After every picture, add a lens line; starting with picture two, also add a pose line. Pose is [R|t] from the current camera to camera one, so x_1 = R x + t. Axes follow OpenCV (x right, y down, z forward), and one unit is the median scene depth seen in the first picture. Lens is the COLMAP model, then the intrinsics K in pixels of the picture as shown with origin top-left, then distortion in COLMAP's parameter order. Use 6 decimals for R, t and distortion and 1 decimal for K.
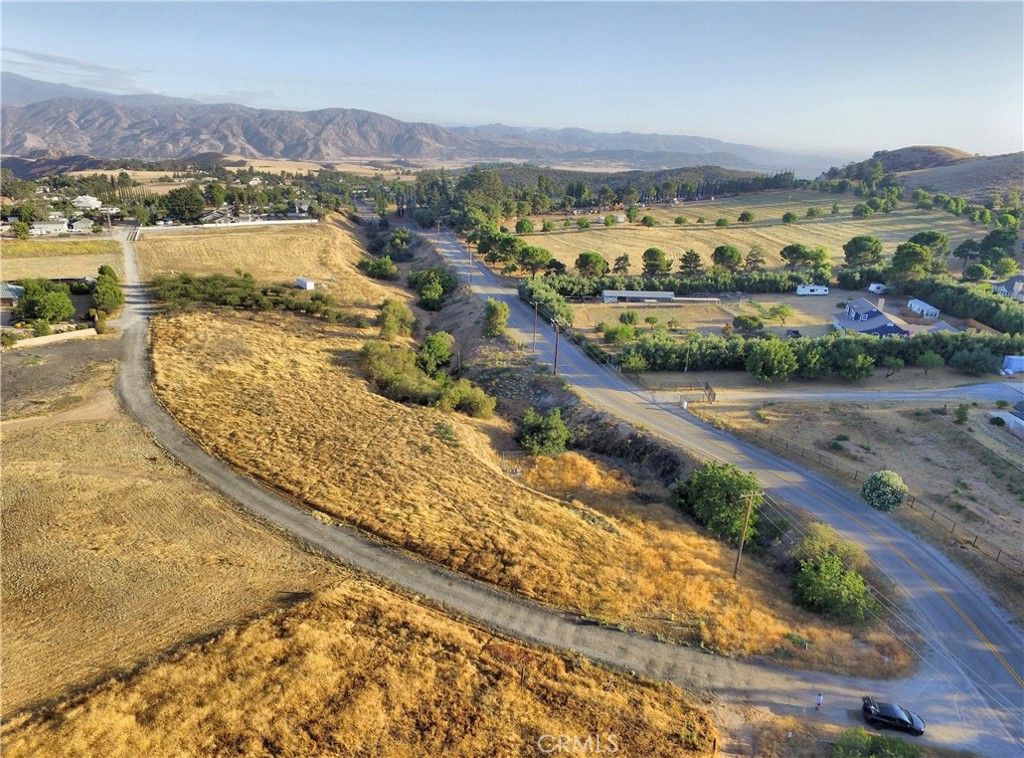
lens RADIAL K [[625.0, 0, 512.0], [0, 625.0, 379.0], [0, 0, 1]] dist [-0.004732, 0.003444]
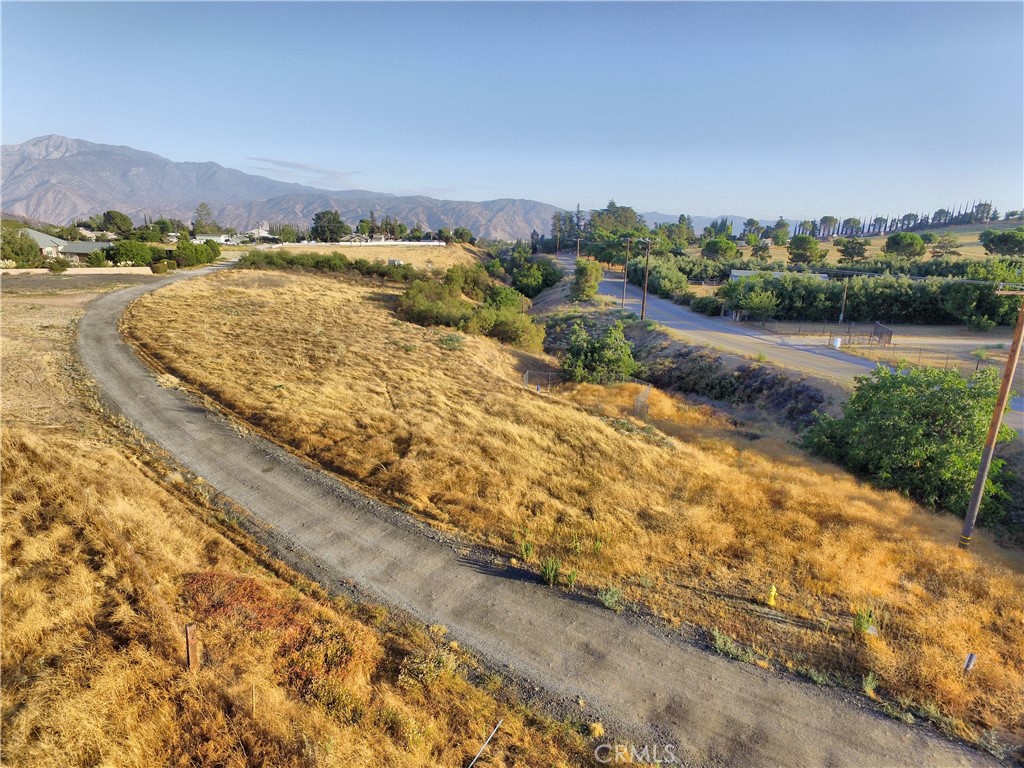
lens RADIAL K [[597.2, 0, 512.0], [0, 597.2, 384.0], [0, 0, 1]] dist [-0.009311, 0.011410]
pose [[0.969756, 0.062156, -0.236031, 0.116236], [-0.087395, 0.991340, -0.098012, 0.190744], [0.227895, 0.115676, 0.966790, 0.393583]]
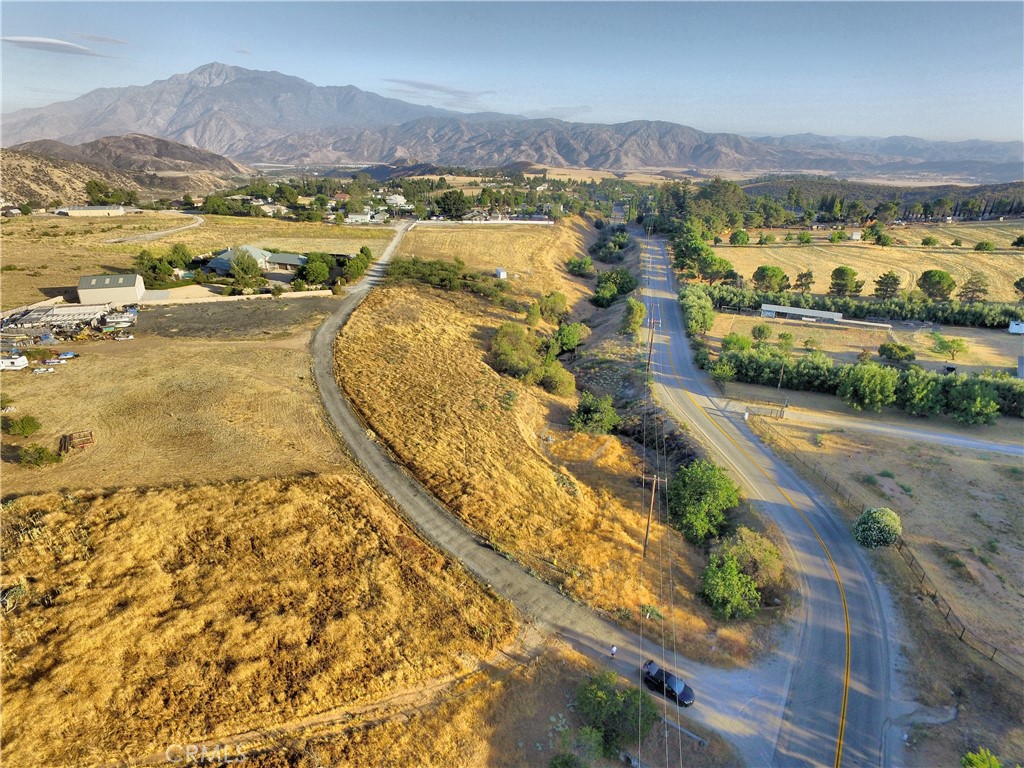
lens RADIAL K [[597.2, 0, 512.0], [0, 597.2, 384.0], [0, 0, 1]] dist [-0.009311, 0.011410]
pose [[0.899528, 0.157236, -0.407585, 0.360947], [-0.154109, 0.987214, 0.040729, 0.011105], [0.408778, 0.026176, 0.912258, -0.039070]]
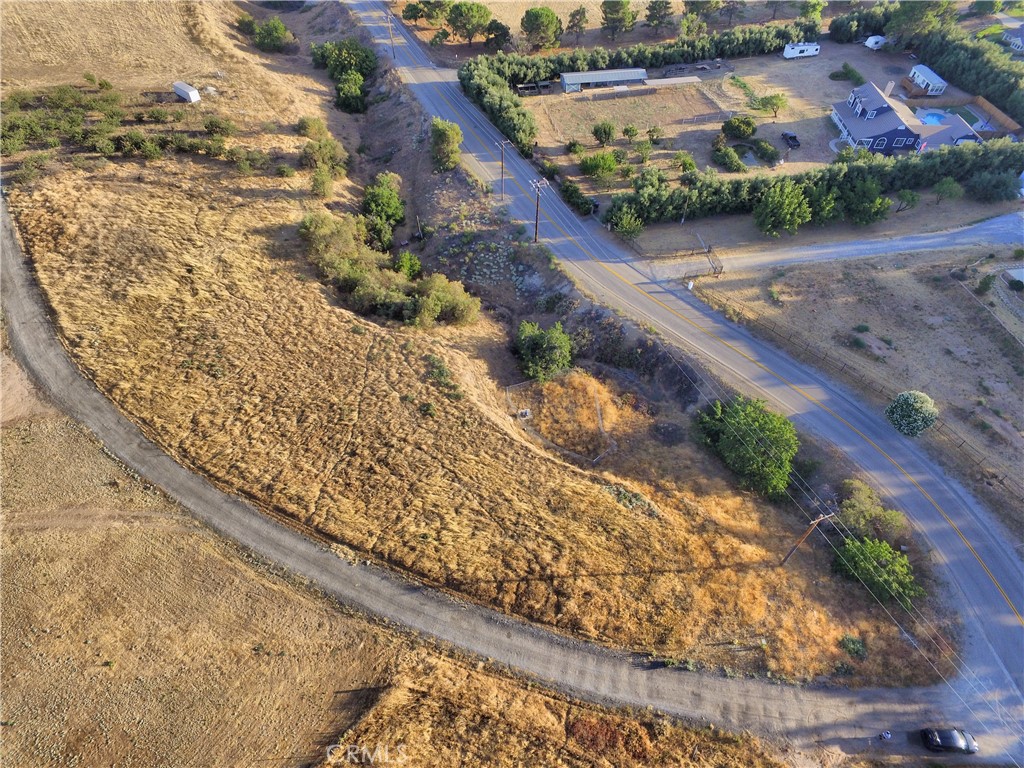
lens RADIAL K [[597.2, 0, 512.0], [0, 597.2, 384.0], [0, 0, 1]] dist [-0.009311, 0.011410]
pose [[0.987539, -0.133466, 0.083392, -0.077503], [0.079799, 0.881375, 0.465629, -0.286430], [-0.135645, -0.453172, 0.881042, 0.237545]]
